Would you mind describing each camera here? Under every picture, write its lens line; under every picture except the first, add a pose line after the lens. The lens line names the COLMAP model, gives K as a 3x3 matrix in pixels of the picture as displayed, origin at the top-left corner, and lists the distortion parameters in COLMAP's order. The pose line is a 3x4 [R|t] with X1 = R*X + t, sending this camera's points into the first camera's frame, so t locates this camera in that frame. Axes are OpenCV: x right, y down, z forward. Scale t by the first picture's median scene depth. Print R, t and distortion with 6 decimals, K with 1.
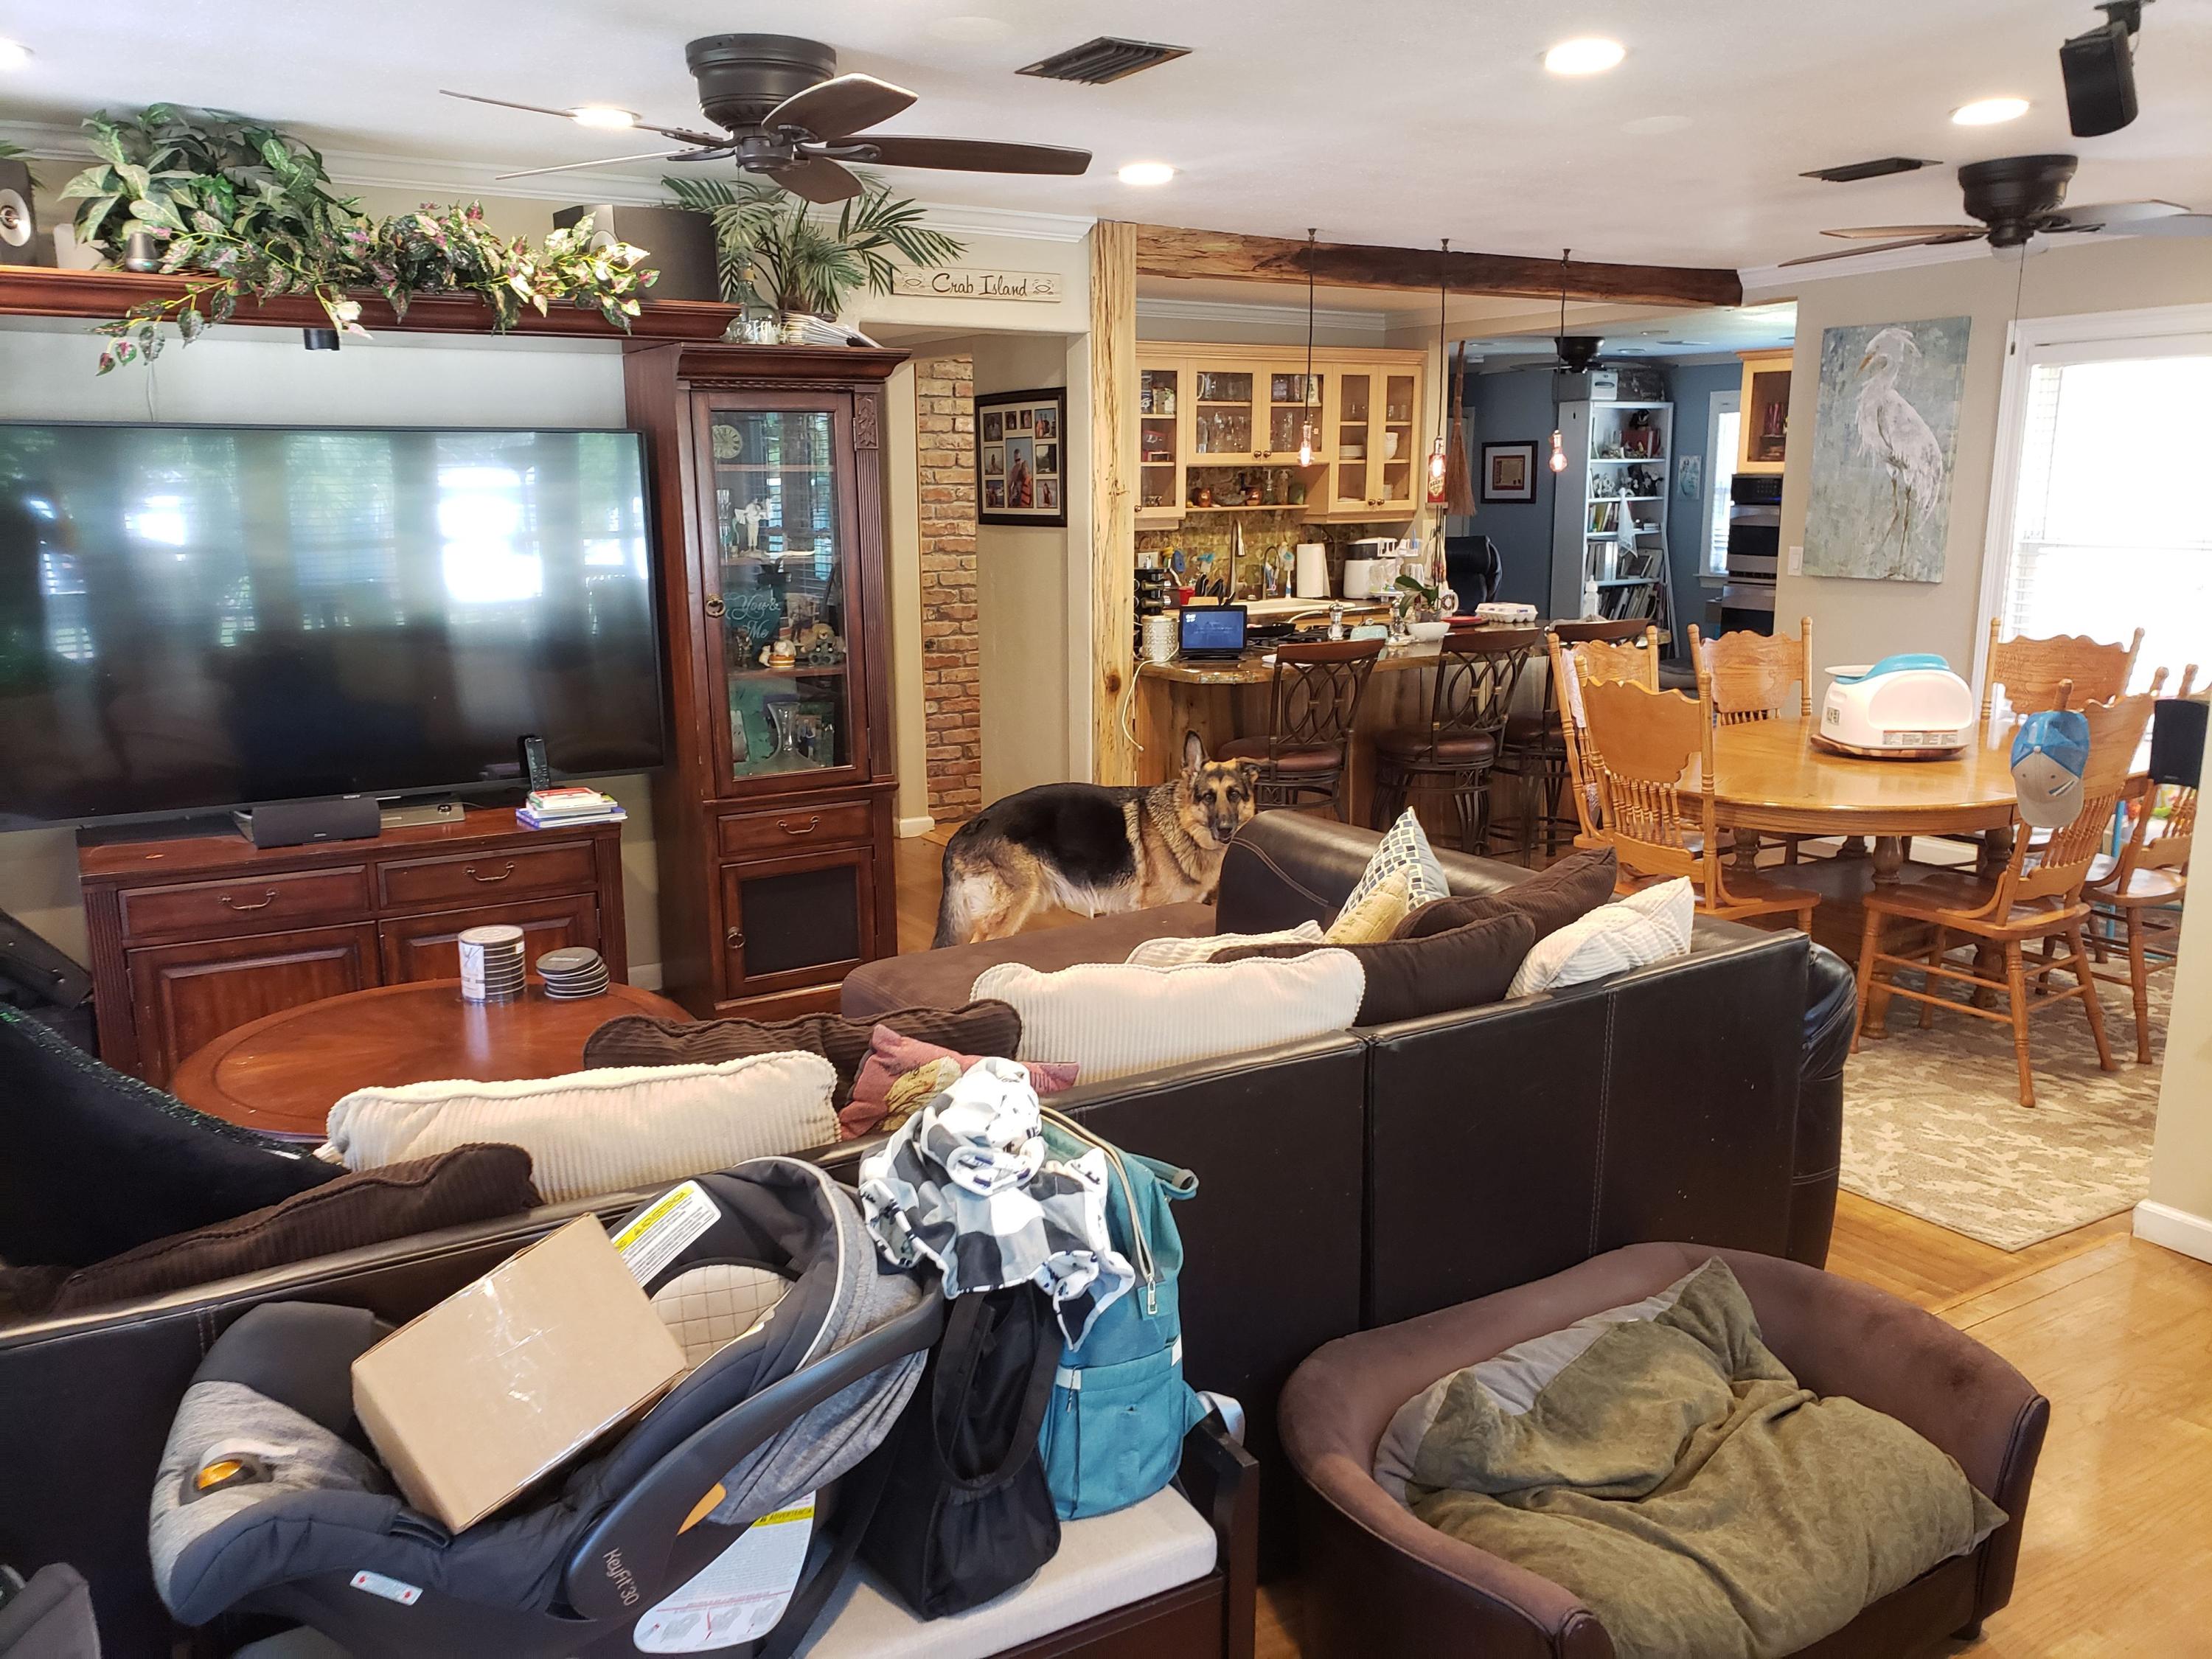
lens RADIAL K [[1691.6, 0, 1094.7], [0, 1691.6, 819.1], [0, 0, 1]] dist [0.073919, -0.139623]
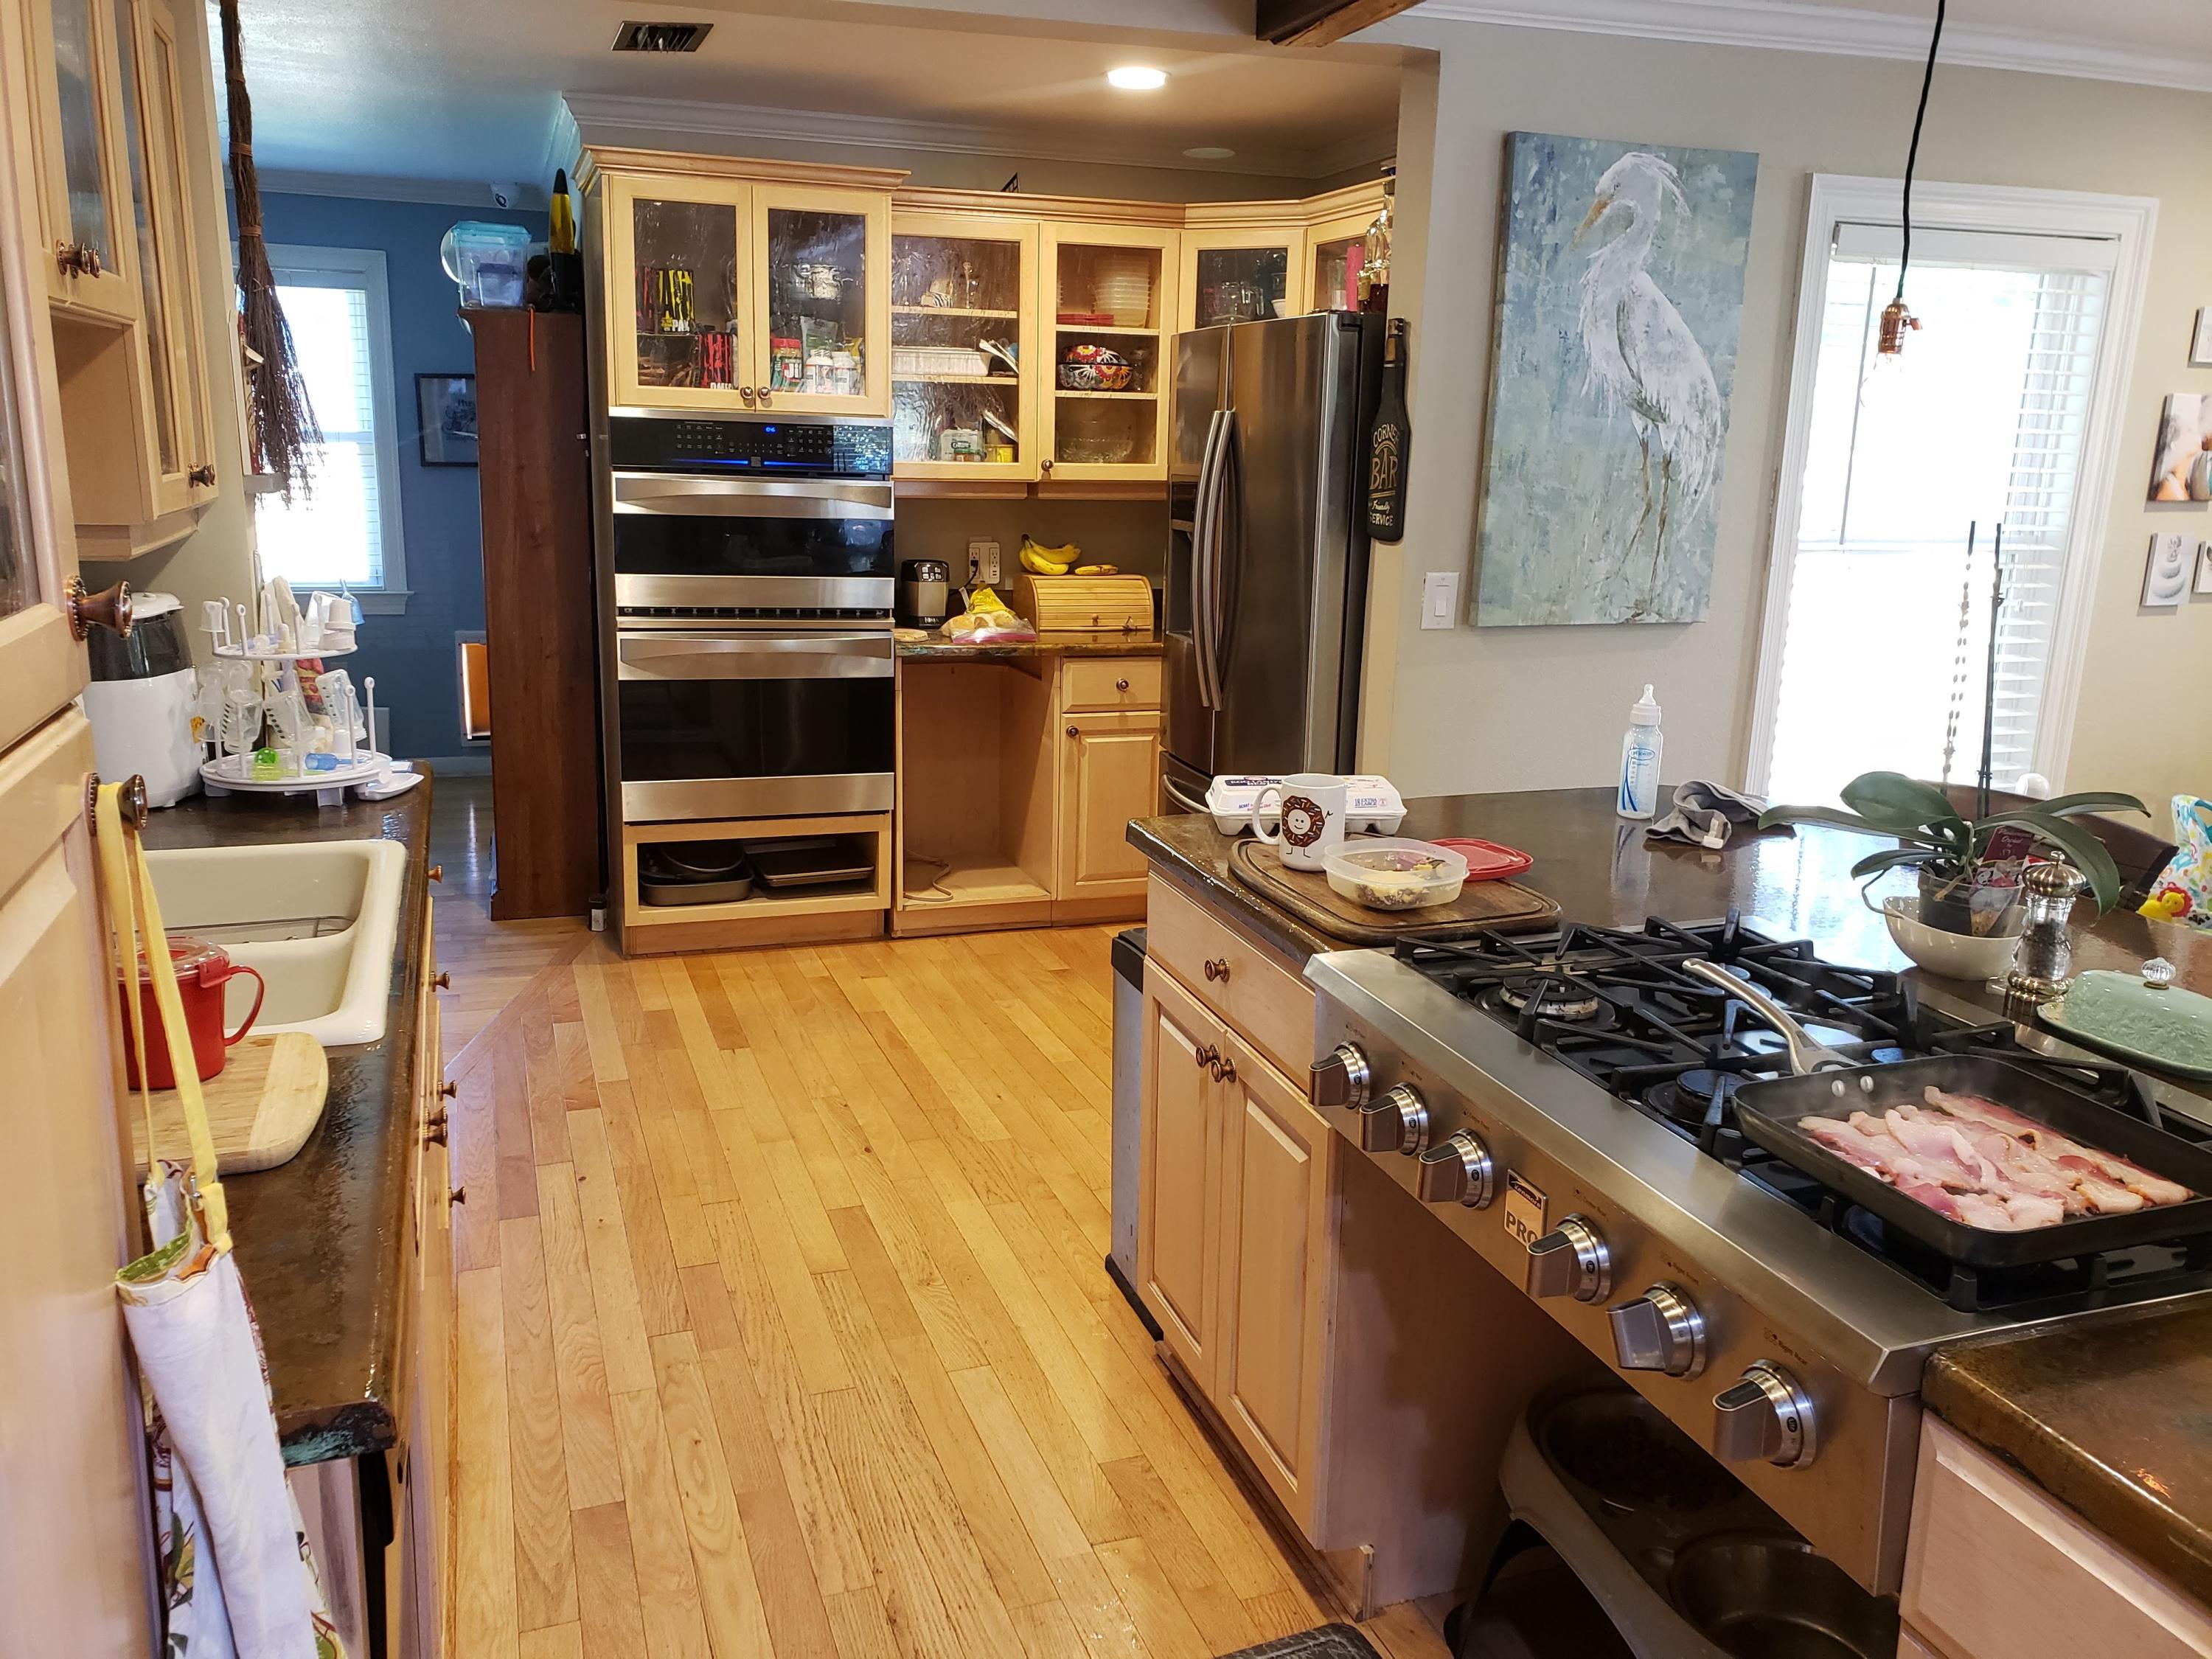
lens RADIAL K [[1706.5, 0, 1093.9], [0, 1706.5, 830.0], [0, 0, 1]] dist [0.074287, -0.137516]
pose [[0.203769, -0.213043, 0.955558, -0.169738], [0.164380, 0.969625, 0.181126, -0.290788], [-0.965120, 0.120167, 0.232599, 1.484861]]
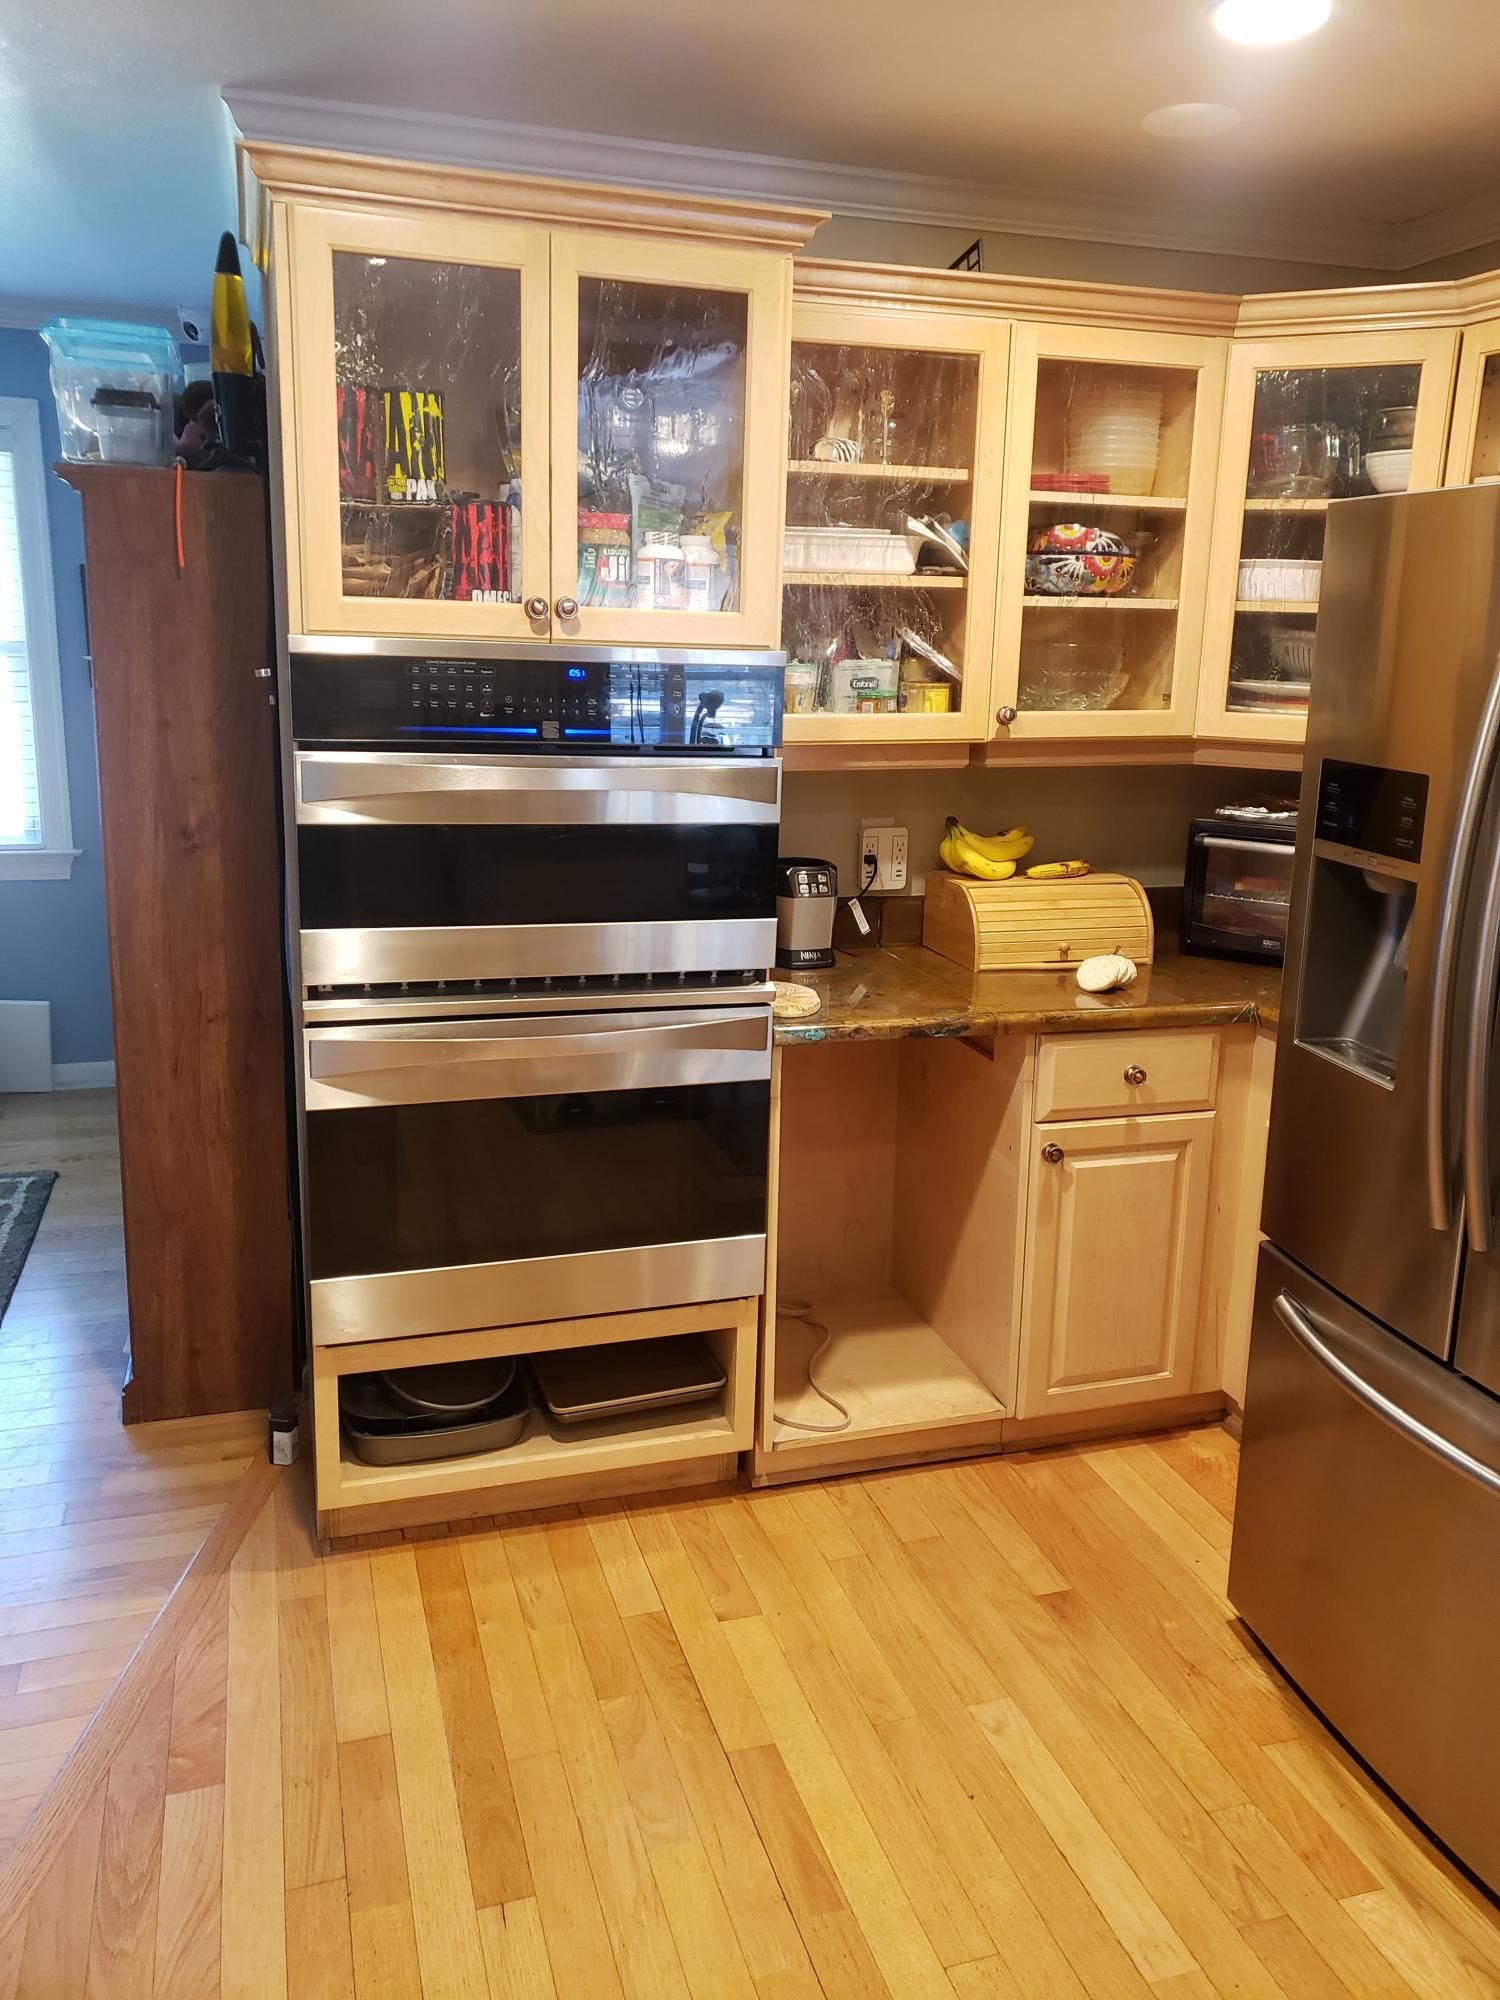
lens RADIAL K [[1580.0, 0, 763.7], [0, 1580.0, 963.2], [0, 0, 1]] dist [0.027331, 0.002688]
pose [[0.236344, -0.202946, 0.950239, 0.278188], [0.161663, 0.972528, 0.167497, -0.348734], [-0.958127, 0.114032, 0.262660, 1.677984]]
